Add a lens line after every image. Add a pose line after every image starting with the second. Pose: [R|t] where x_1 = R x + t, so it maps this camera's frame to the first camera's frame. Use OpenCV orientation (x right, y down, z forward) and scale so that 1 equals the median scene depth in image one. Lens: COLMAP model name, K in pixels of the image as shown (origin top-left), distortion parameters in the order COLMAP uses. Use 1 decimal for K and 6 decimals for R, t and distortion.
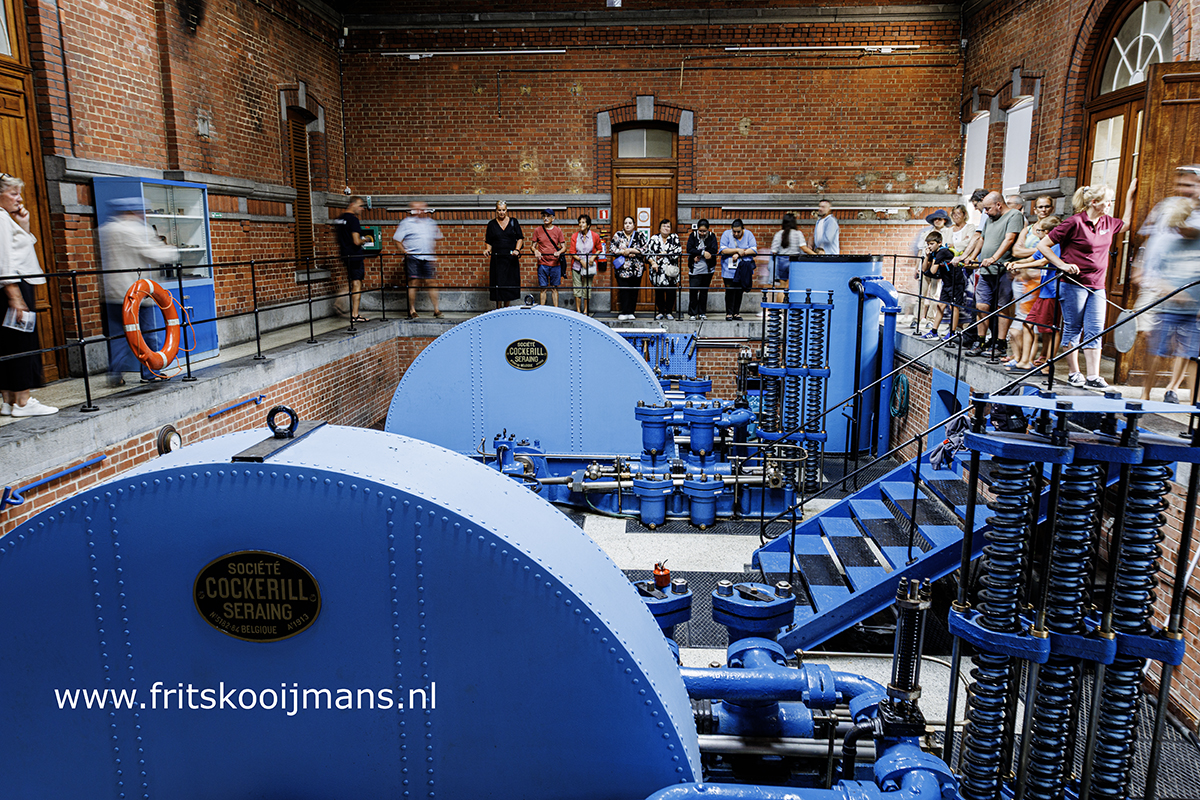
lens RADIAL K [[909.5, 0, 599.6], [0, 909.5, 406.2], [0, 0, 1]] dist [0.007376, 0.008287]
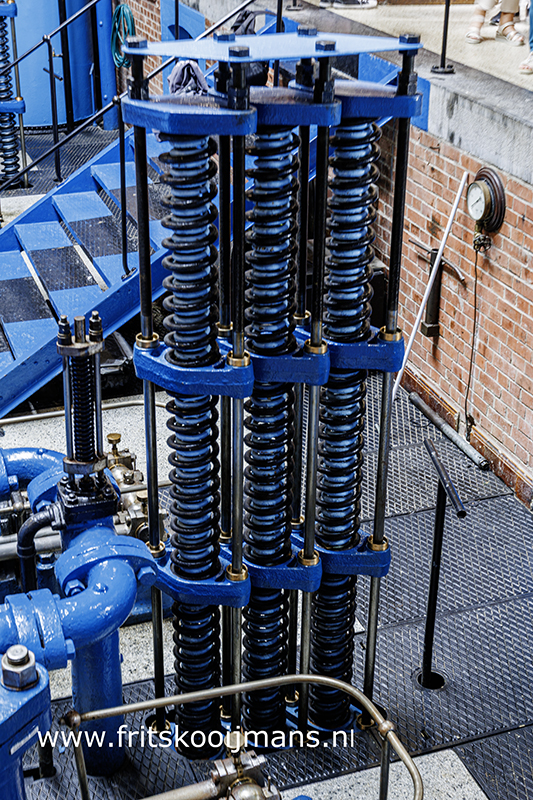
lens RADIAL K [[1263.5, 0, 265.6], [0, 1263.5, 399.0], [0, 0, 1]] dist [0.030230, 0.000000]
pose [[0.916515, -0.172174, 0.361049, 0.105332], [0.072489, 0.959169, 0.273388, -0.008922], [-0.393378, -0.224392, 0.891573, 0.033883]]
